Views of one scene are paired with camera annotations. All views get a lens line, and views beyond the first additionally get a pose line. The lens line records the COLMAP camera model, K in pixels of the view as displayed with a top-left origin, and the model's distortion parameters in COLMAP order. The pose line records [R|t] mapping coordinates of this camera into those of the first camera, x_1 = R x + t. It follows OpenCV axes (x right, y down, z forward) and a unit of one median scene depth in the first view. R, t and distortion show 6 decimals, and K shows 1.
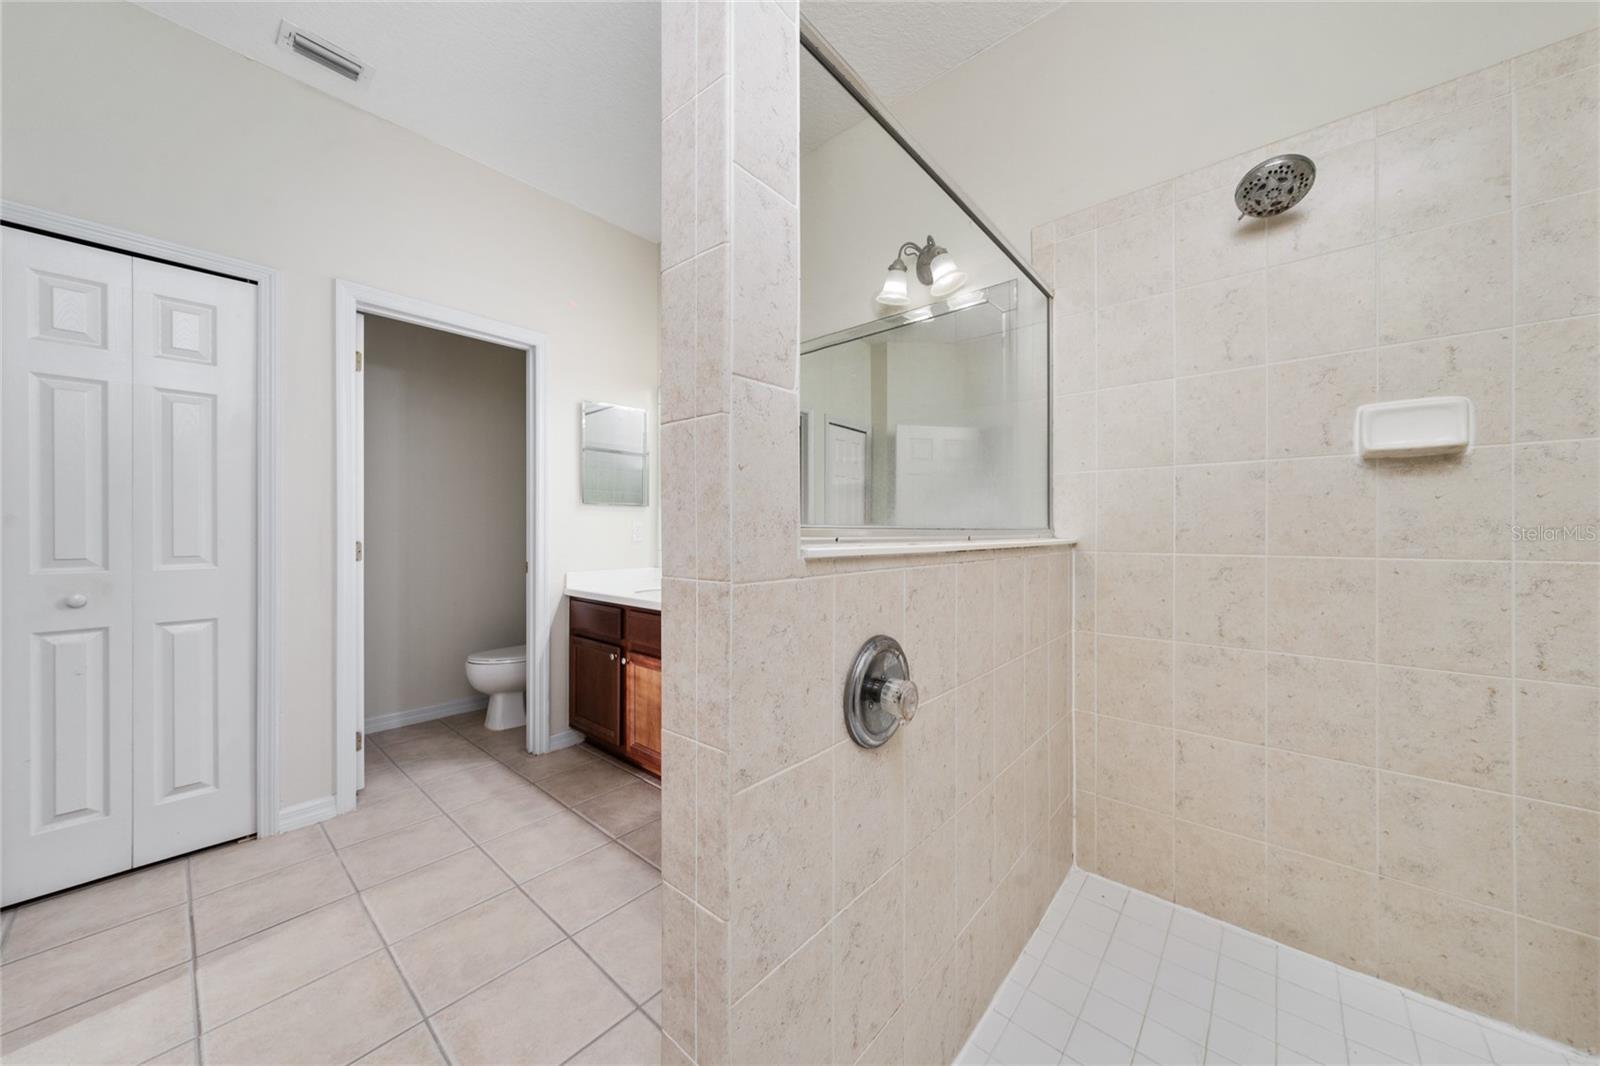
lens RADIAL K [[552.3, 0, 795.6], [0, 552.3, 532.5], [0, 0, 1]] dist [-0.001842, 0.000218]
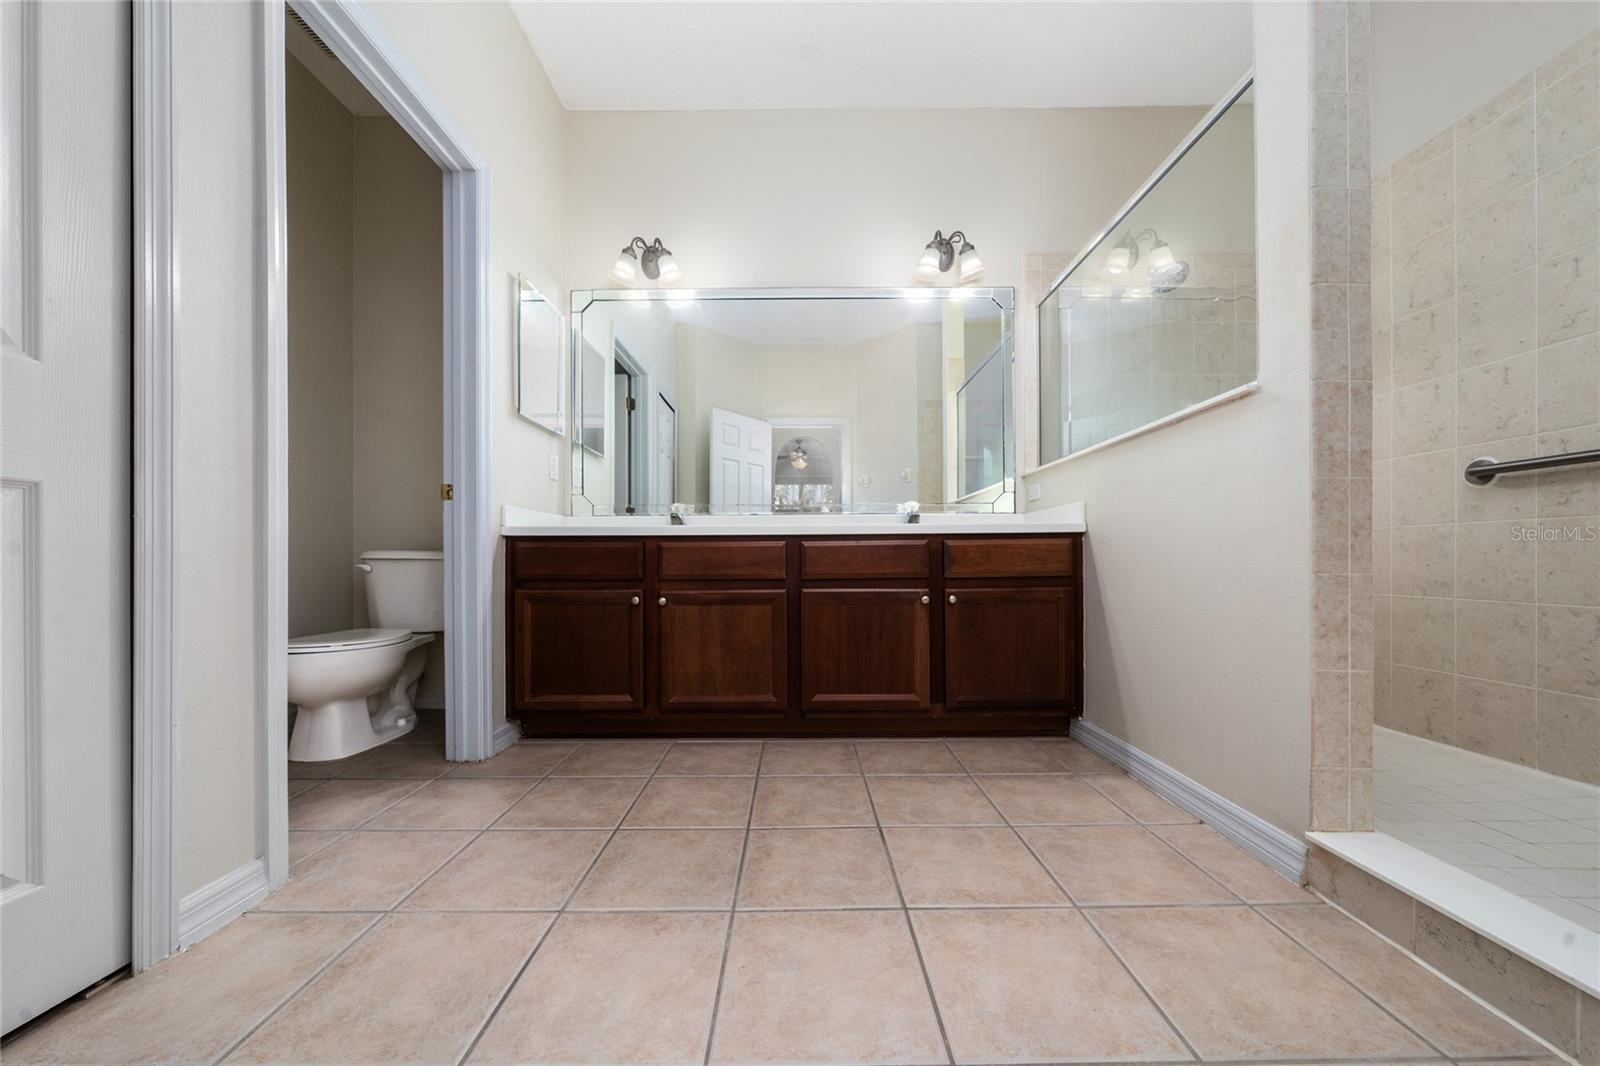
lens RADIAL K [[552.3, 0, 821.6], [0, 552.3, 557.9], [0, 0, 1]] dist [-0.001842, 0.000218]
pose [[0.750393, -0.004853, 0.660974, -0.847426], [0.005272, 0.999985, 0.001357, 0.209197], [-0.660971, 0.002466, 0.750408, 0.273671]]
